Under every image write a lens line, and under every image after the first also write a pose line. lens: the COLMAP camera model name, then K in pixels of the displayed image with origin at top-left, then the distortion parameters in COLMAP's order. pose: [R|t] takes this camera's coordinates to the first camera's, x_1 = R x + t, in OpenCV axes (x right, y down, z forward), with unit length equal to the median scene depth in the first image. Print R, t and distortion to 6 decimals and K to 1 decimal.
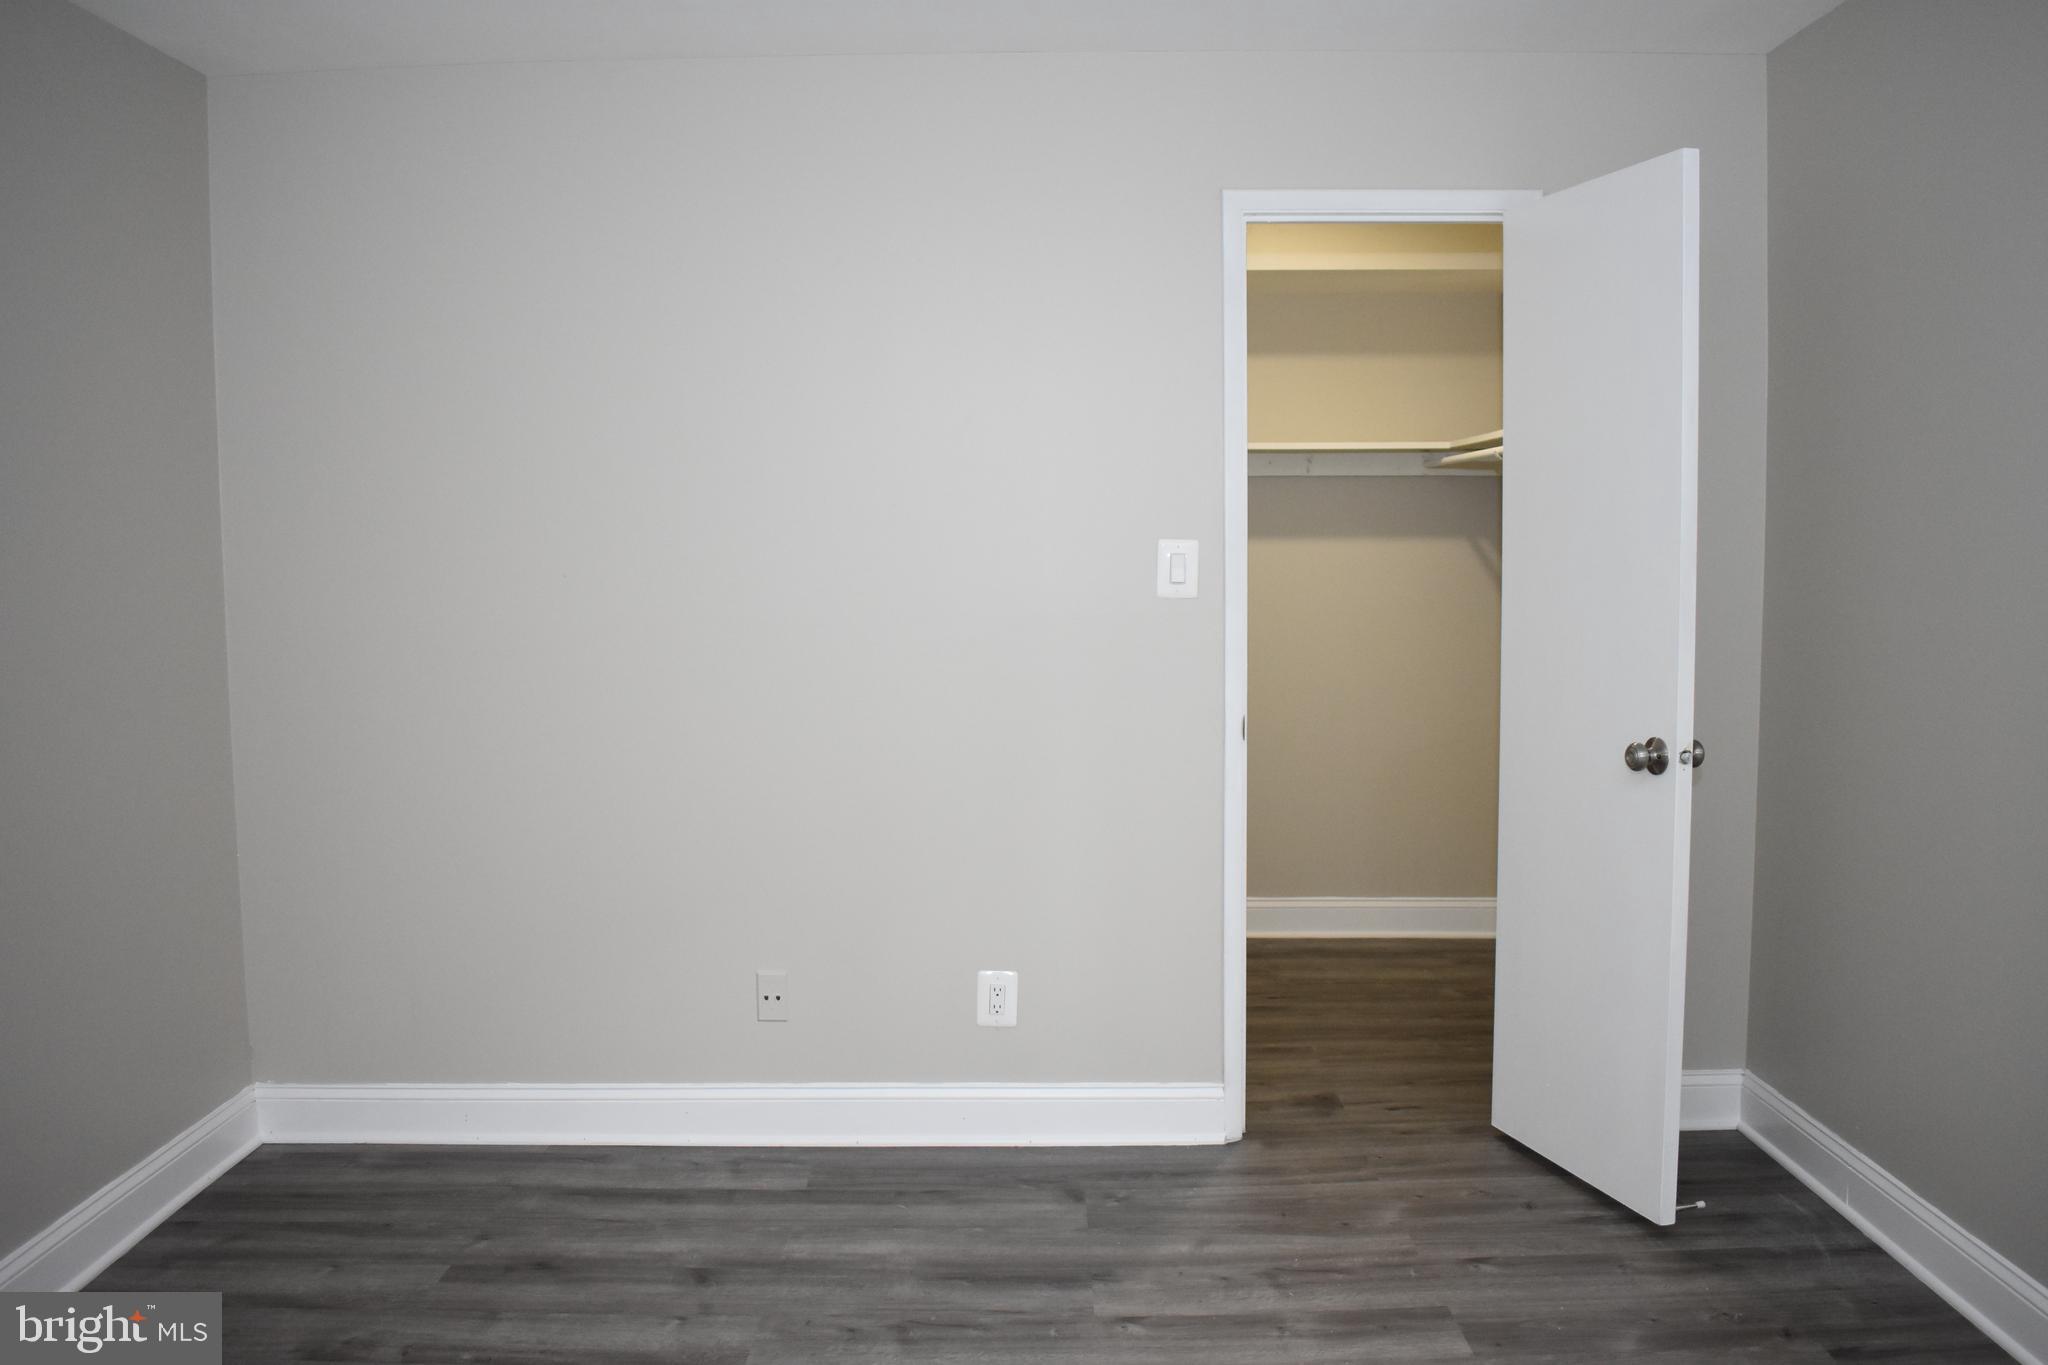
lens RADIAL K [[1626.6, 0, 1026.2], [0, 1626.6, 679.0], [0, 0, 1]] dist [-0.093712, 0.013097]
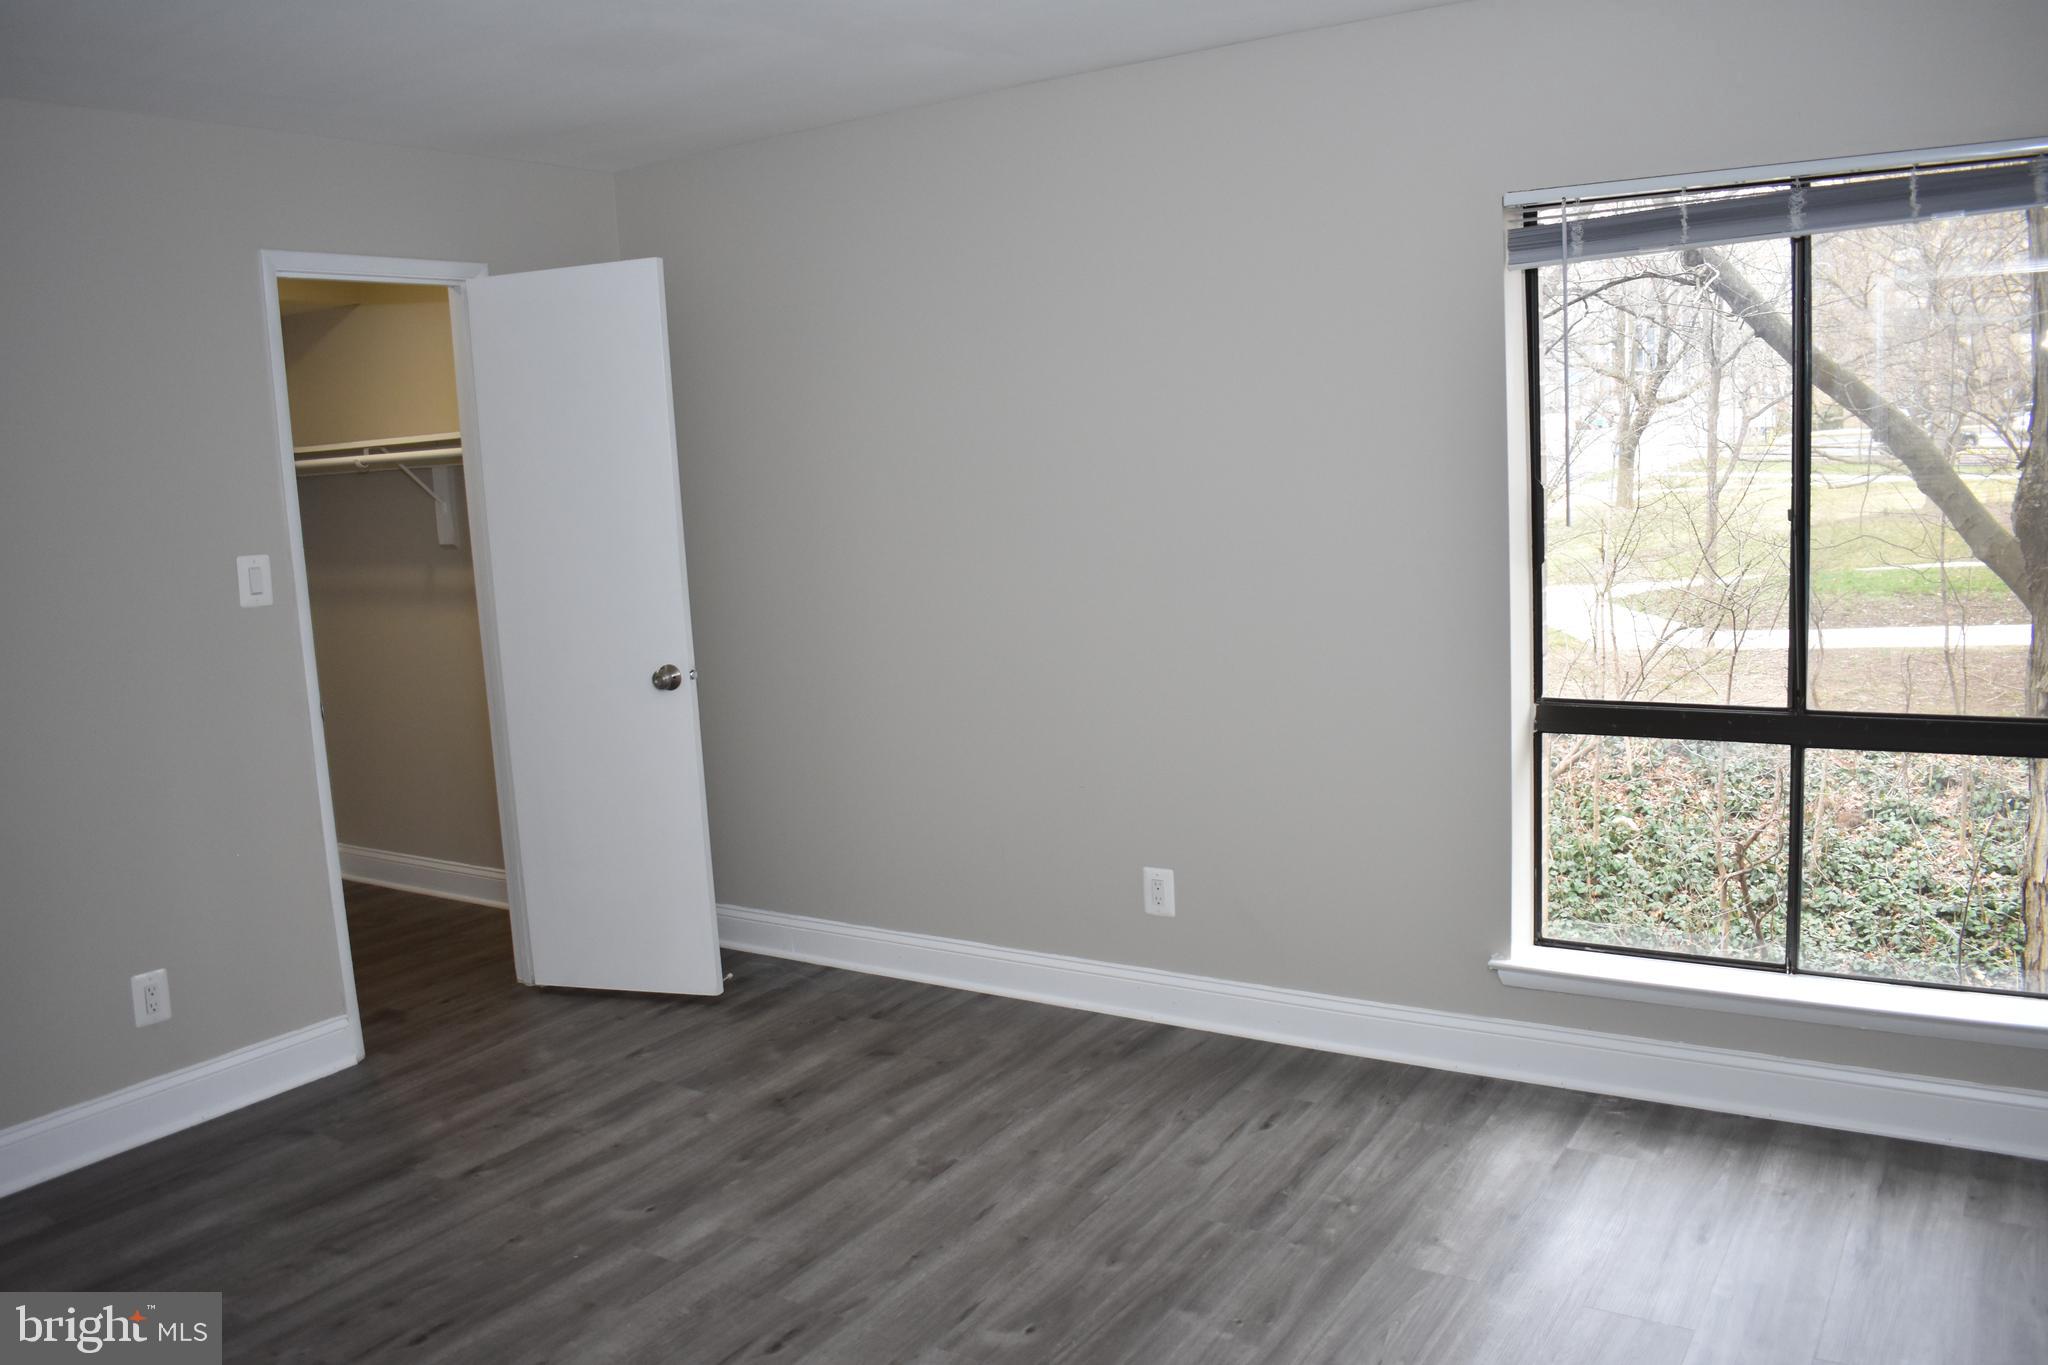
lens RADIAL K [[1551.5, 0, 1031.6], [0, 1551.5, 682.3], [0, 0, 1]] dist [-0.096166, 0.013289]
pose [[0.550688, -0.139926, 0.822899, -0.547567], [0.117394, 0.989034, 0.089615, -0.032399], [-0.826414, 0.047253, 0.561076, -0.046601]]
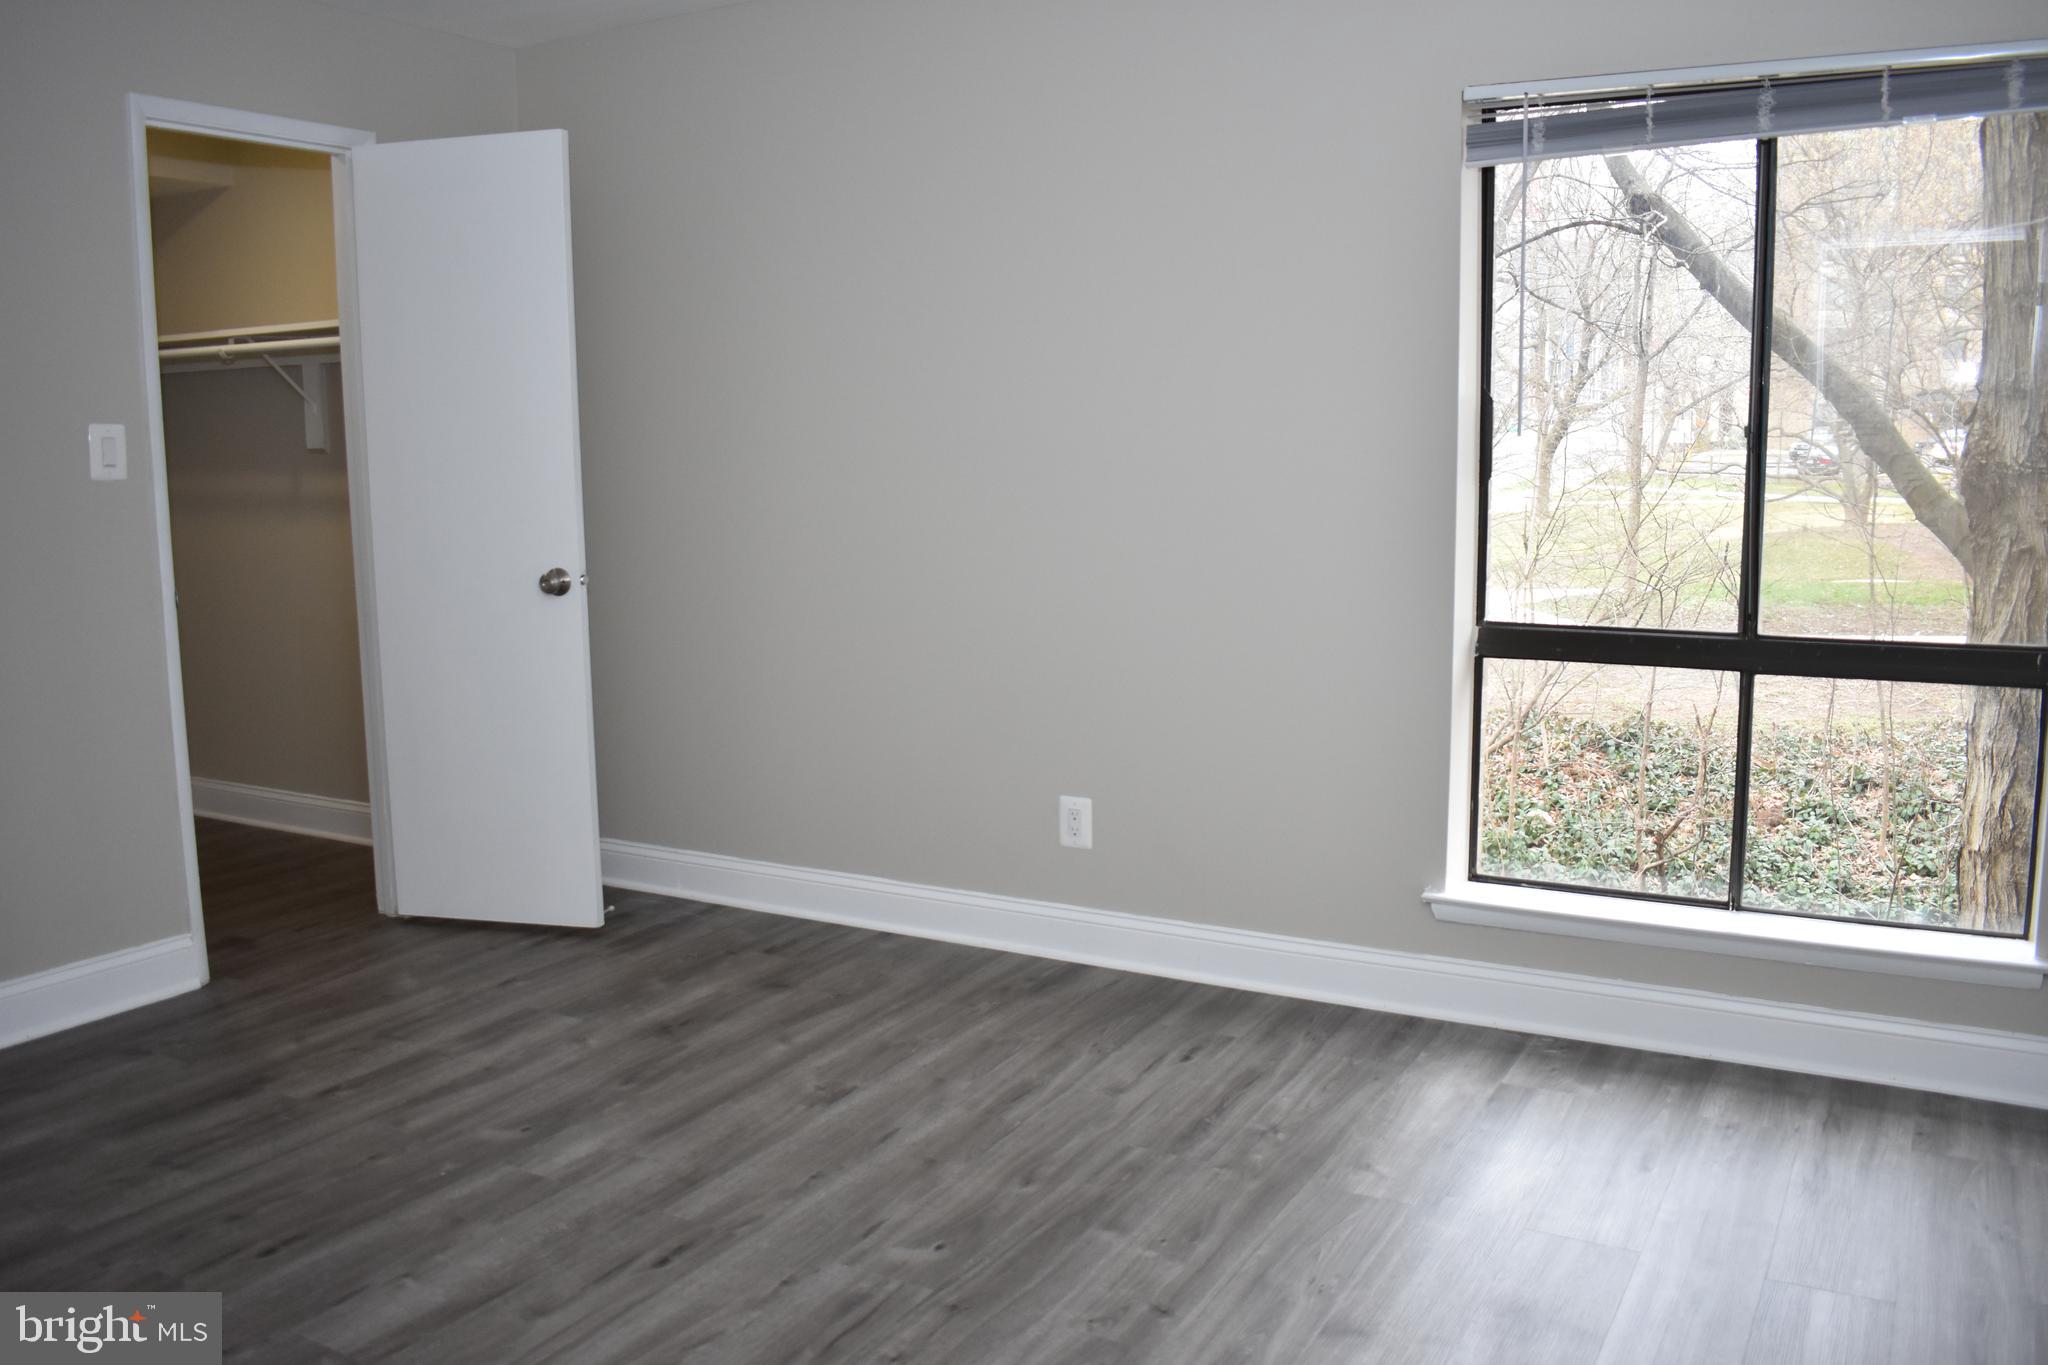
lens RADIAL K [[1626.6, 0, 1026.2], [0, 1626.6, 679.0], [0, 0, 1]] dist [-0.093712, 0.013097]
pose [[0.500103, -0.120646, 0.857521, -0.555659], [0.079116, 0.992472, 0.093493, 0.032055], [-0.862344, 0.021087, 0.505883, -0.019454]]
